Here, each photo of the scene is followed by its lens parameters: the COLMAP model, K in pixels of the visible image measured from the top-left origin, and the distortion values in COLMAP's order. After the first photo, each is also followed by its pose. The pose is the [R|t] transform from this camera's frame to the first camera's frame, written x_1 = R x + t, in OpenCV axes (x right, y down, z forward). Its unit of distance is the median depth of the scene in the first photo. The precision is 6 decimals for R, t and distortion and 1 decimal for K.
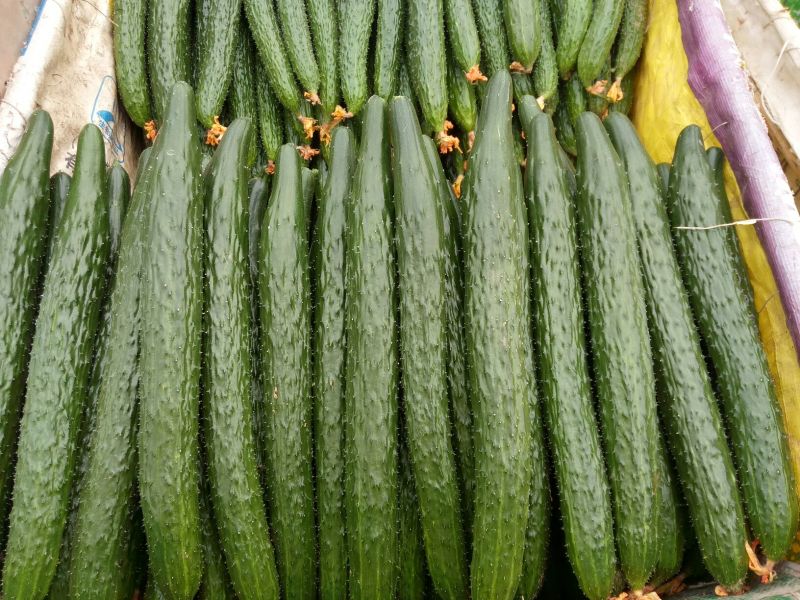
lens RADIAL K [[627.6, 0, 376.4], [0, 627.6, 300.0], [0, 0, 1]] dist [0.127149, -0.197120]
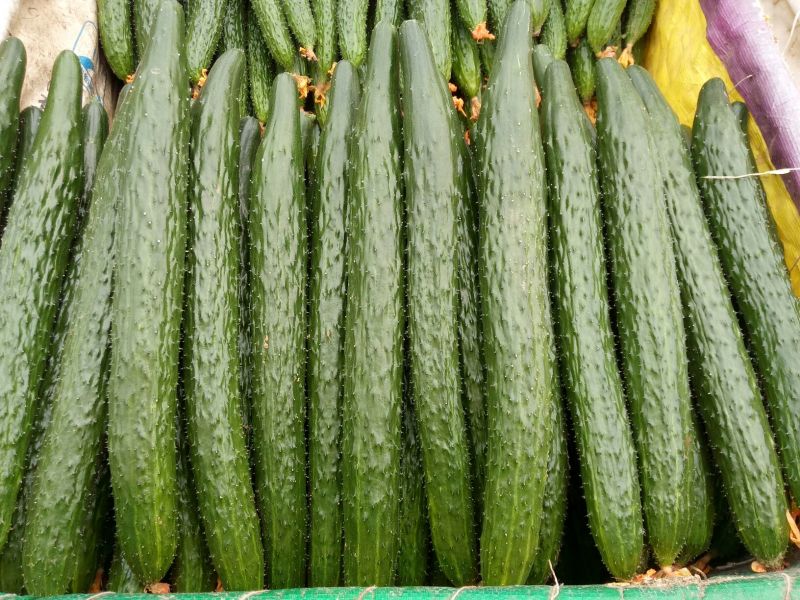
lens RADIAL K [[627.6, 0, 376.4], [0, 627.6, 300.0], [0, 0, 1]] dist [0.127149, -0.197120]
pose [[0.999254, 0.021432, 0.032137, -0.033023], [-0.020366, 0.999244, -0.033111, 0.110453], [-0.032822, 0.032432, 0.998935, 0.098526]]
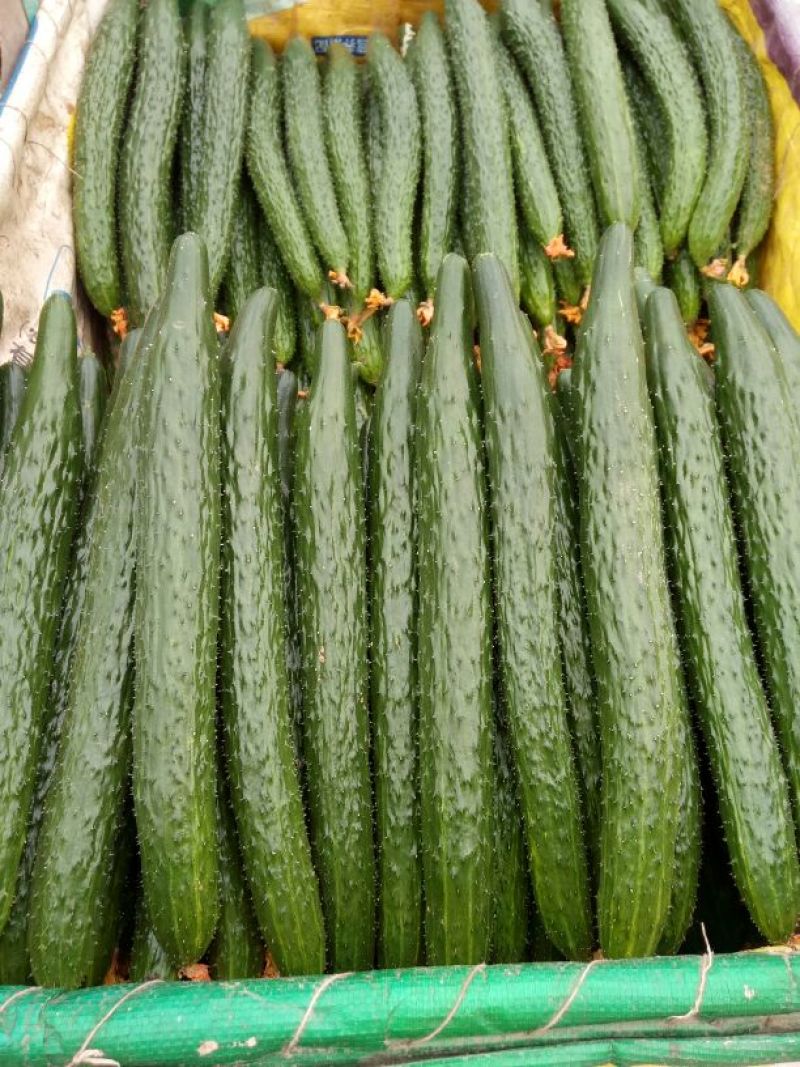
lens RADIAL K [[837.1, 0, 400.0], [0, 837.1, 533.5], [0, 0, 1]] dist [0.127149, -0.197120]
pose [[0.999177, -0.004201, 0.040348, -0.105469], [0.006867, 0.997784, -0.066176, 0.071410], [-0.039980, 0.066399, 0.996992, 0.032201]]
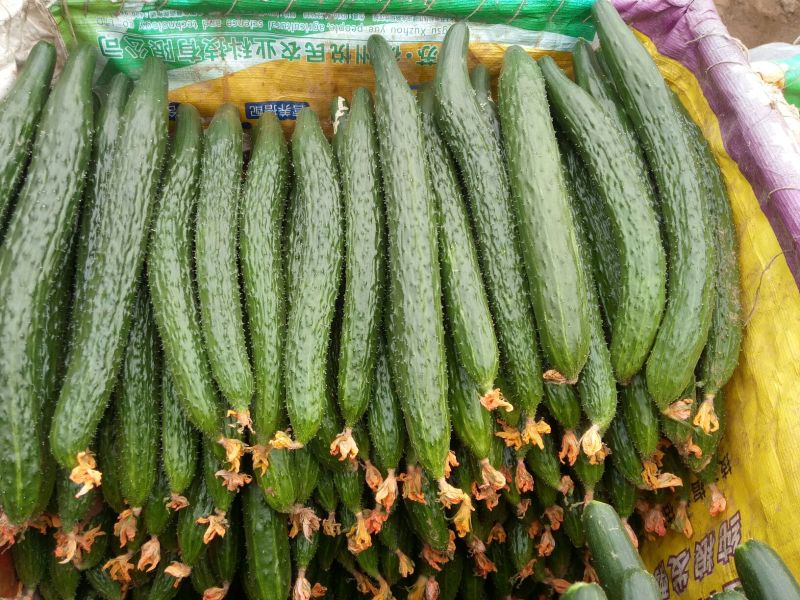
lens RADIAL K [[627.6, 0, 376.4], [0, 627.6, 300.0], [0, 0, 1]] dist [0.127149, -0.197120]
pose [[0.999350, 0.012268, 0.033900, 0.020119], [-0.007406, 0.990124, -0.139999, -0.514309], [-0.035282, 0.139657, 0.989571, 0.511891]]
